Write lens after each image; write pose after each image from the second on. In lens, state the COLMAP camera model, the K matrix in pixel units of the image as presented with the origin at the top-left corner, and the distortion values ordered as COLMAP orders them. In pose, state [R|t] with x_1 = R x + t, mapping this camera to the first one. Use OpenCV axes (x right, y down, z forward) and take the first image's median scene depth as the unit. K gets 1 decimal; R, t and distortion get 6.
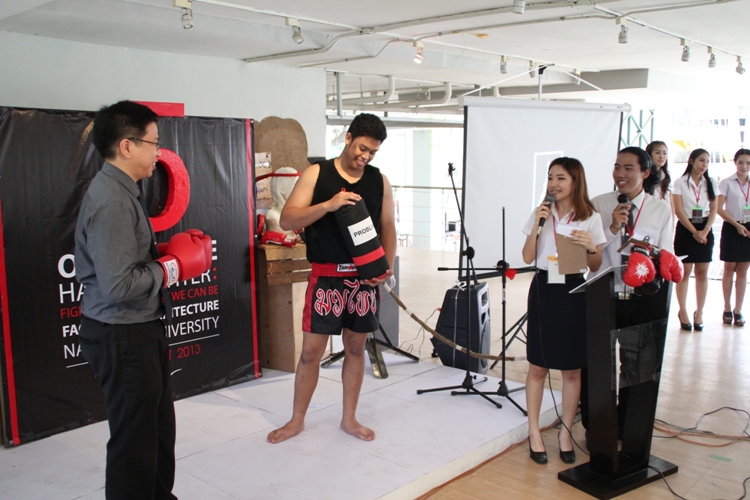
lens RADIAL K [[766.8, 0, 400.6], [0, 766.8, 253.1], [0, 0, 1]] dist [-0.040166, 0.000000]
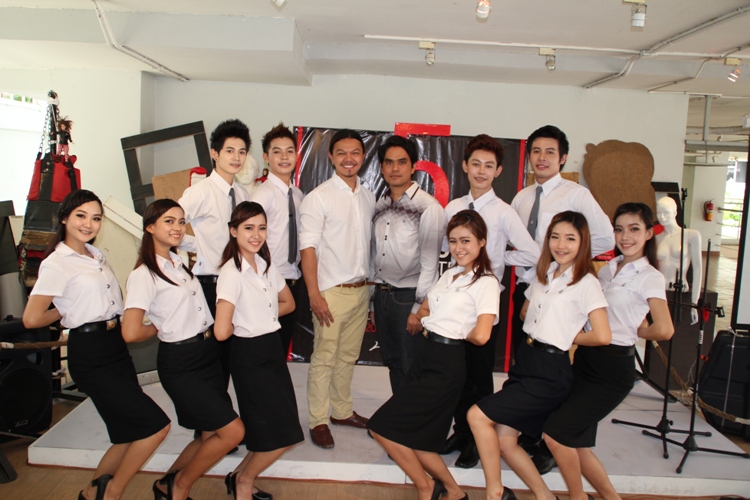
lens RADIAL K [[766.8, 0, 373.2], [0, 766.8, 253.1], [0, 0, 1]] dist [-0.040166, 0.000000]
pose [[0.646459, 0.117997, -0.753769, 0.521140], [-0.146810, 0.988743, 0.028871, -0.011746], [0.748690, 0.091997, 0.656505, 0.118091]]
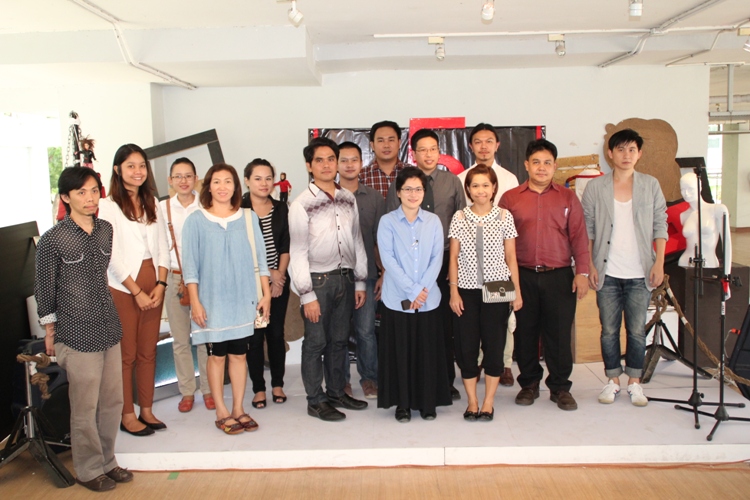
lens RADIAL K [[873.3, 0, 376.2], [0, 873.3, 252.9], [0, 0, 1]] dist [0.038168, 0.000000]
pose [[0.642728, 0.071834, -0.762719, 0.634979], [-0.079544, 0.996470, 0.026819, -0.006844], [0.761954, 0.043433, 0.646174, 0.003950]]
